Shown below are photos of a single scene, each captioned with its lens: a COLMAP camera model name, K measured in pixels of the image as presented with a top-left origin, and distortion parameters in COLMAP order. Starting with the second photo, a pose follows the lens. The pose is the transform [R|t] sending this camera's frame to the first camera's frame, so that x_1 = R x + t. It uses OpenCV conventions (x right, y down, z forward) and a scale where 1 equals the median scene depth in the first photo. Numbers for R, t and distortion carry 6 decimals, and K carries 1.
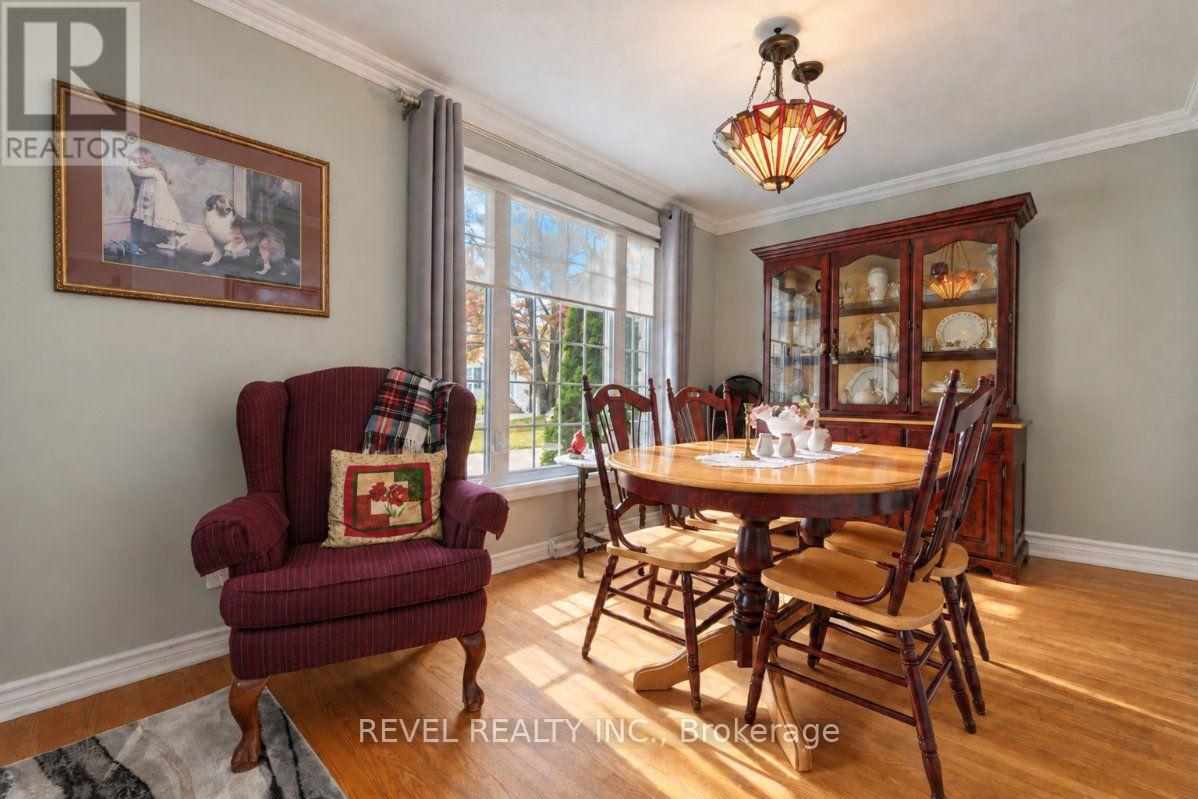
lens RADIAL K [[520.4, 0, 599.0], [0, 520.4, 399.5], [0, 0, 1]] dist [-0.001535, -0.000274]
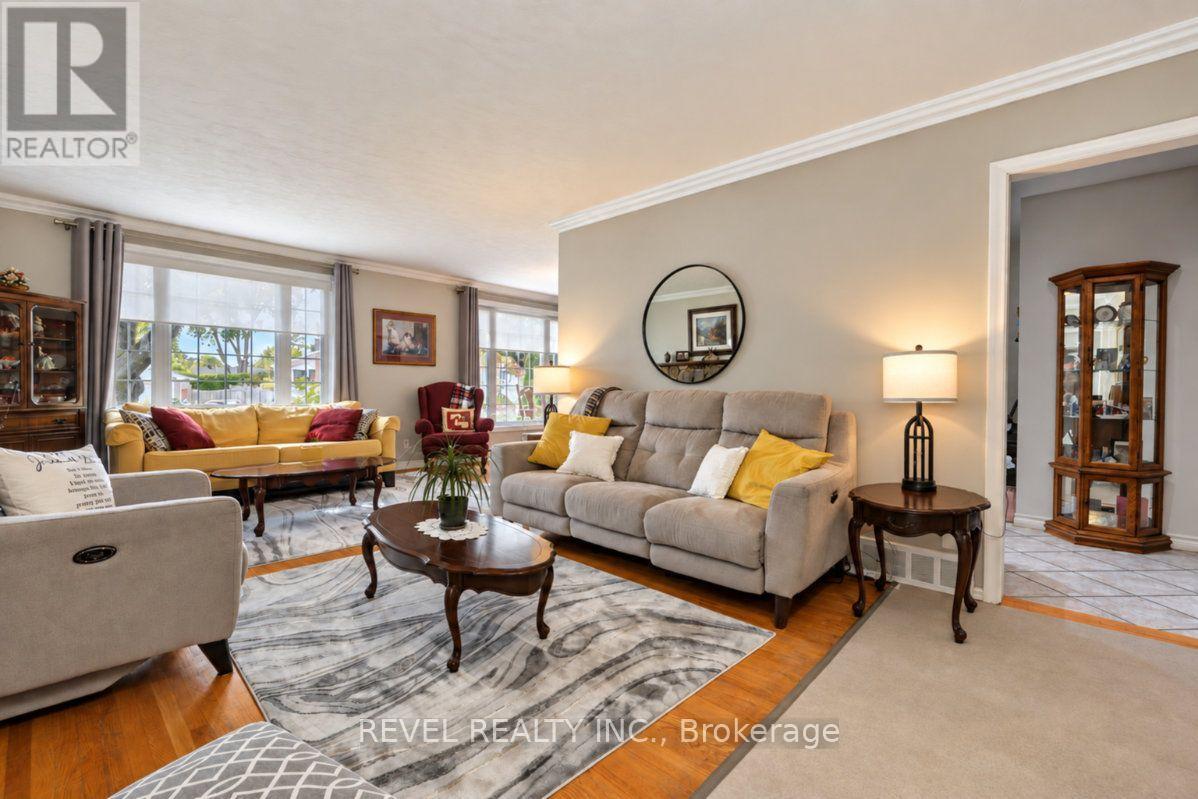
lens RADIAL K [[516.8, 0, 598.8], [0, 516.8, 391.1], [0, 0, 1]] dist [-0.019677, -0.000163]
pose [[0.999990, -0.001764, 0.004189, 0.460709], [0.001799, 0.999963, -0.008378, 0.020850], [-0.004174, 0.008385, 0.999956, -2.204159]]
